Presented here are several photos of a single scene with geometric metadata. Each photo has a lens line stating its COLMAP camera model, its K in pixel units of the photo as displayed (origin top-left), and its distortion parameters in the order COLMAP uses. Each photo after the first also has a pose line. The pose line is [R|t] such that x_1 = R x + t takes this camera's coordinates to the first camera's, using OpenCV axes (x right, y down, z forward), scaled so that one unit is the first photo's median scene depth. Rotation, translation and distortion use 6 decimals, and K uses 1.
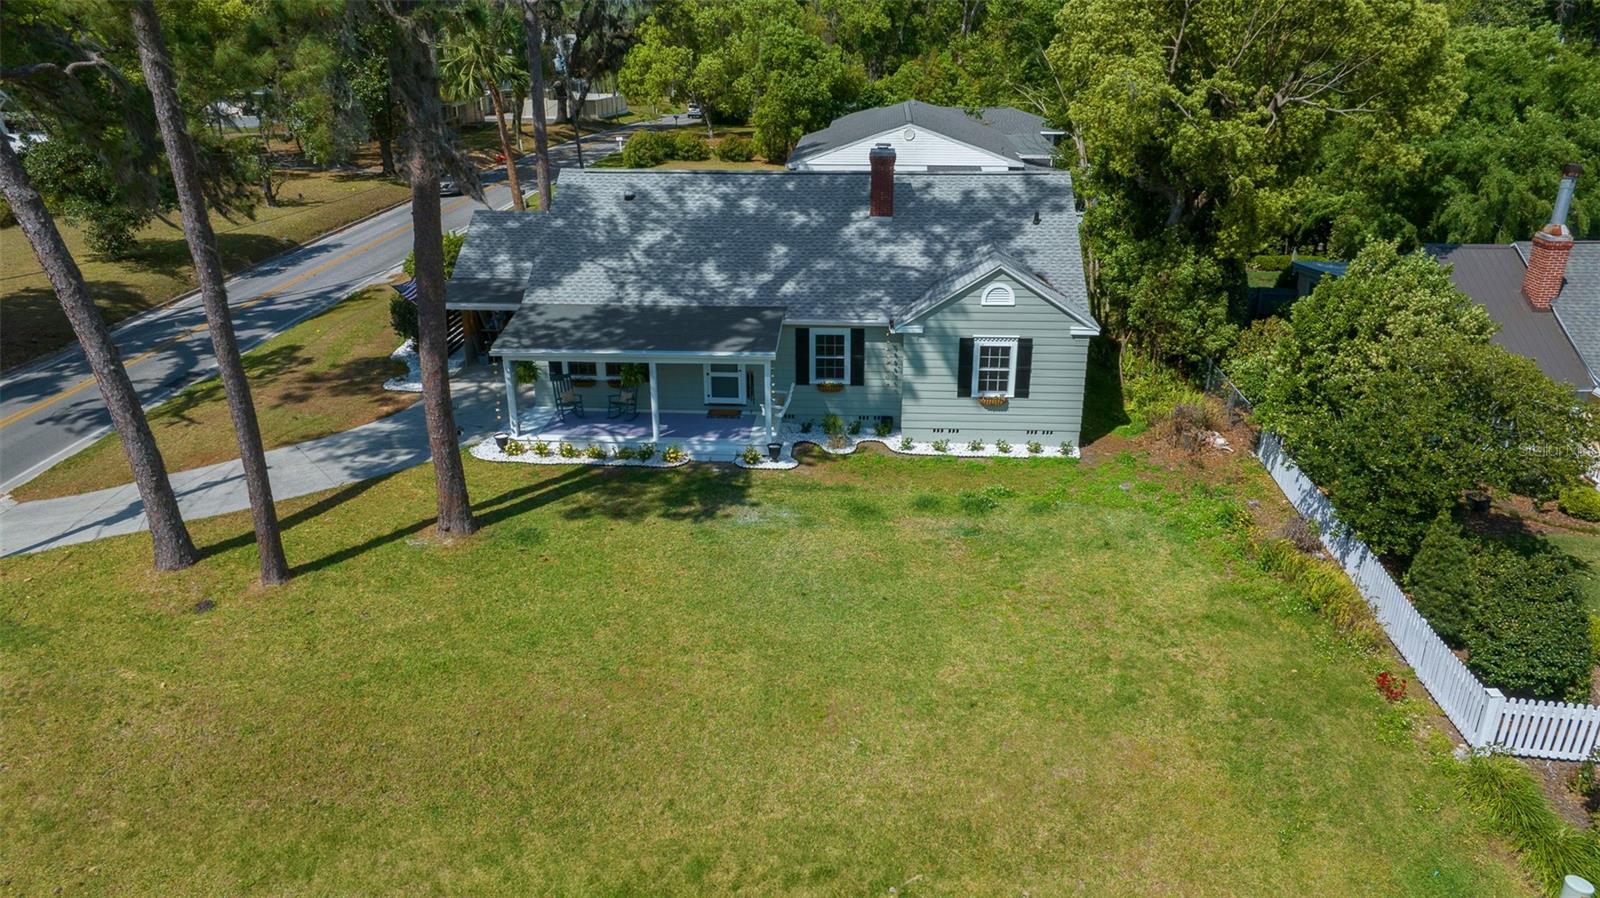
lens RADIAL K [[1071.7, 0, 809.1], [0, 1071.7, 459.3], [0, 0, 1]] dist [-0.022459, 0.010182]
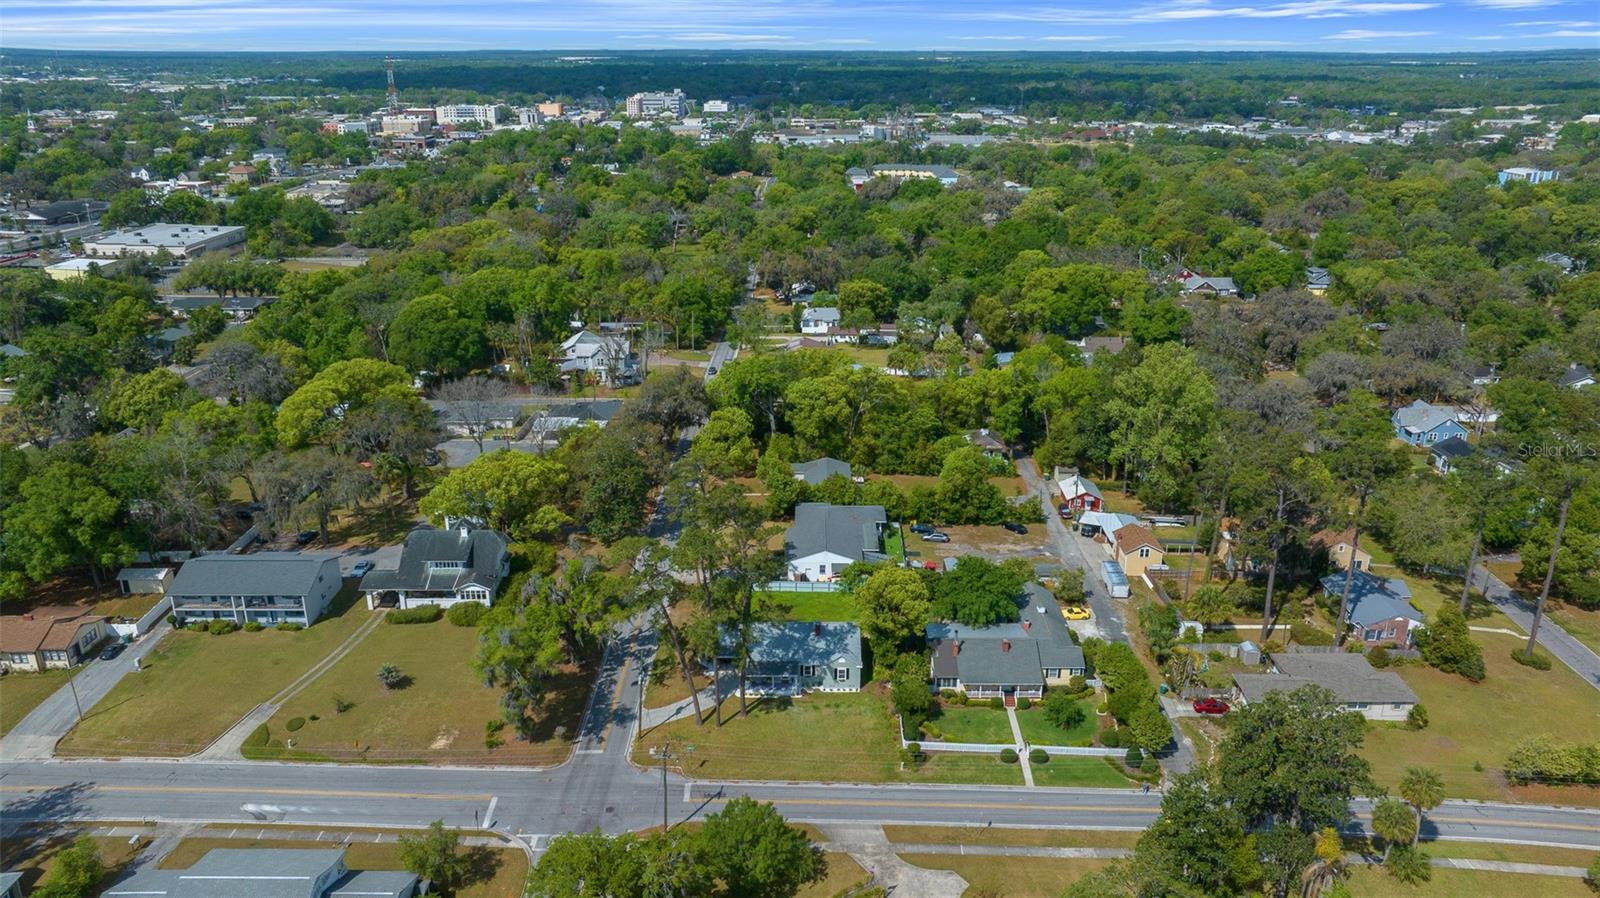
lens RADIAL K [[1071.7, 0, 793.5], [0, 1071.7, 450.1], [0, 0, 1]] dist [-0.022459, 0.010182]
pose [[0.998122, -0.025749, 0.055579, -0.283519], [0.028274, 0.998581, -0.045129, -0.876747], [-0.054339, 0.046616, 0.997434, -3.838236]]
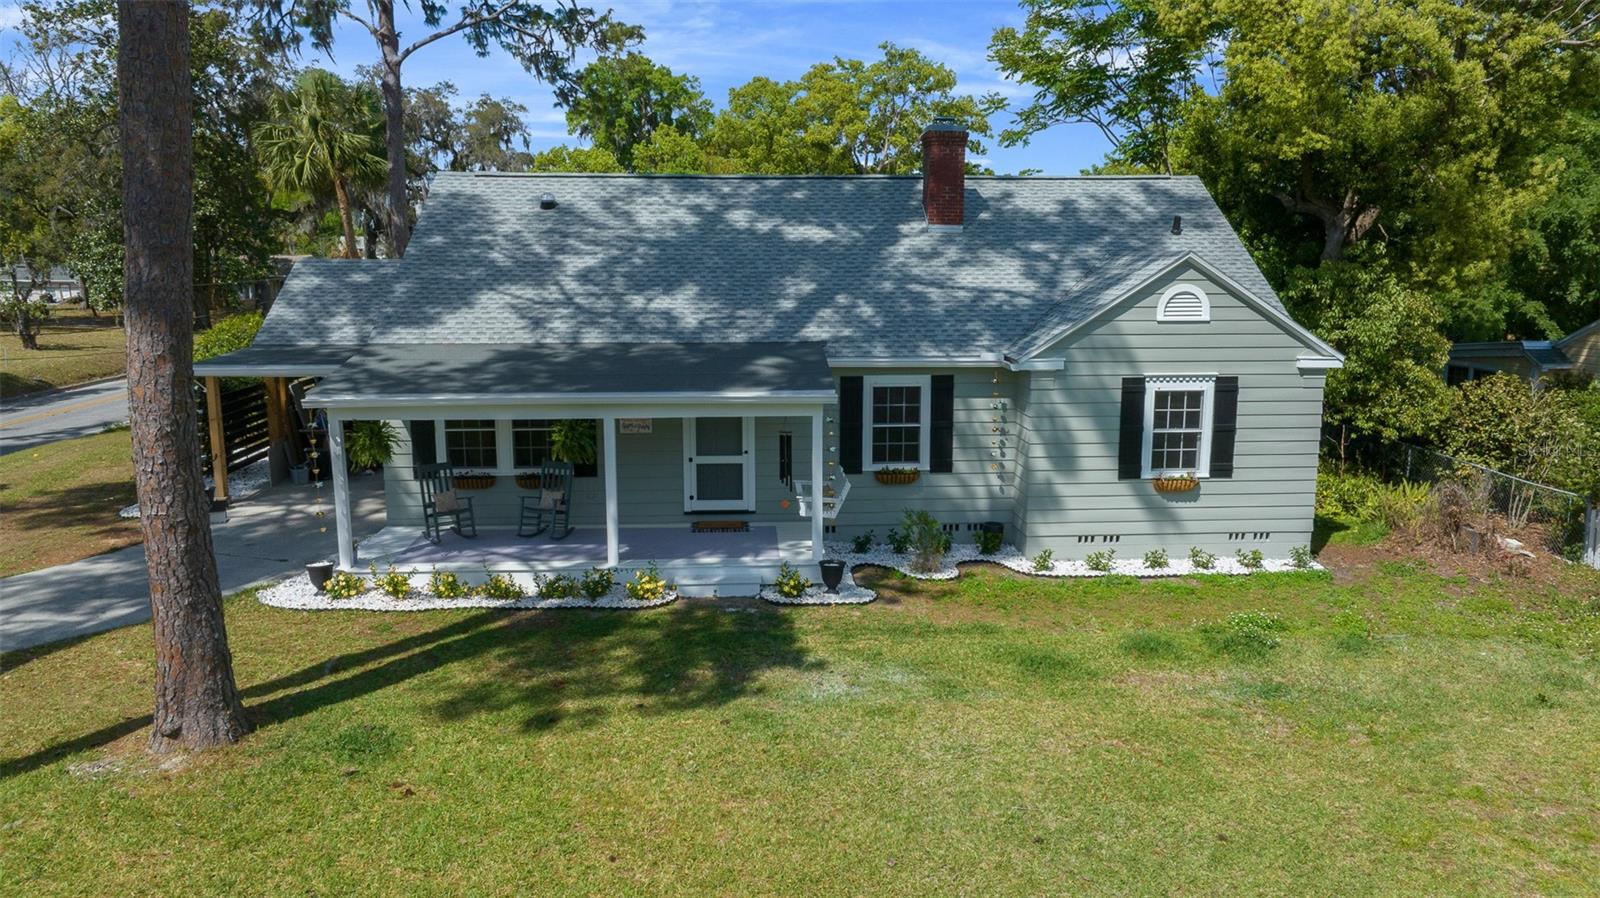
lens RADIAL K [[1071.7, 0, 796.8], [0, 1071.7, 443.9], [0, 0, 1]] dist [-0.022459, 0.010182]
pose [[0.991792, -0.016143, 0.126840, -0.116705], [0.044581, 0.973407, -0.224702, 0.049379], [-0.119840, 0.228512, 0.966137, 0.437422]]
